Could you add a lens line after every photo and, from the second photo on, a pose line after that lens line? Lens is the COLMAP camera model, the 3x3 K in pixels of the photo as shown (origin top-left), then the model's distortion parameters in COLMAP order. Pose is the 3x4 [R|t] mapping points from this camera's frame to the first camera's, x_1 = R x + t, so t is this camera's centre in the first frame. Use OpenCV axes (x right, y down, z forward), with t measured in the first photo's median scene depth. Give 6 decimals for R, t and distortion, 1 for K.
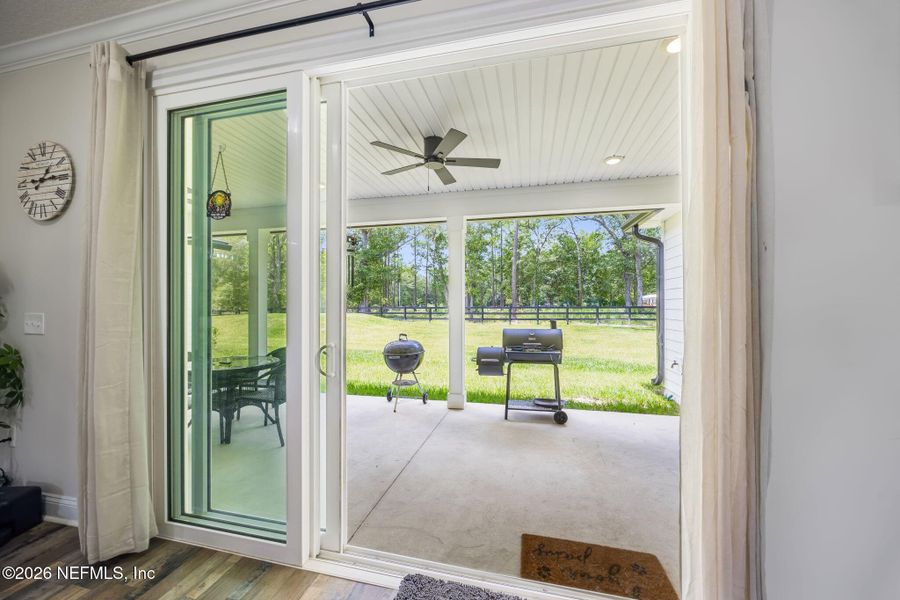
lens RADIAL K [[341.2, 0, 450.0], [0, 341.2, 300.0], [0, 0, 1]] dist [-0.000379, 0.000002]
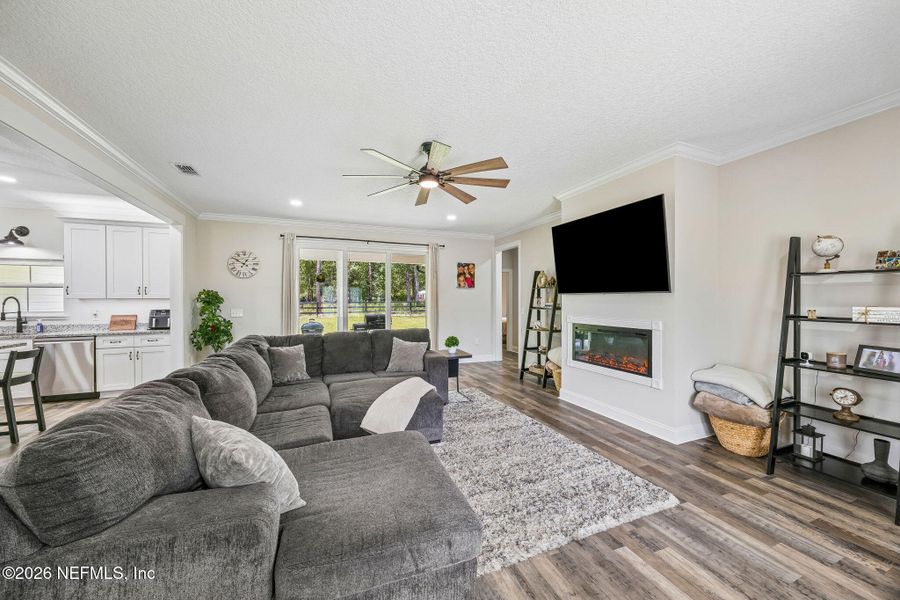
lens RADIAL K [[341.2, 0, 450.0], [0, 341.2, 300.0], [0, 0, 1]] dist [-0.000379, 0.000002]
pose [[0.821344, -0.002600, 0.570427, -0.110104], [-0.007387, 0.999857, 0.015193, -0.007724], [-0.570385, -0.016693, 0.821208, -0.186553]]
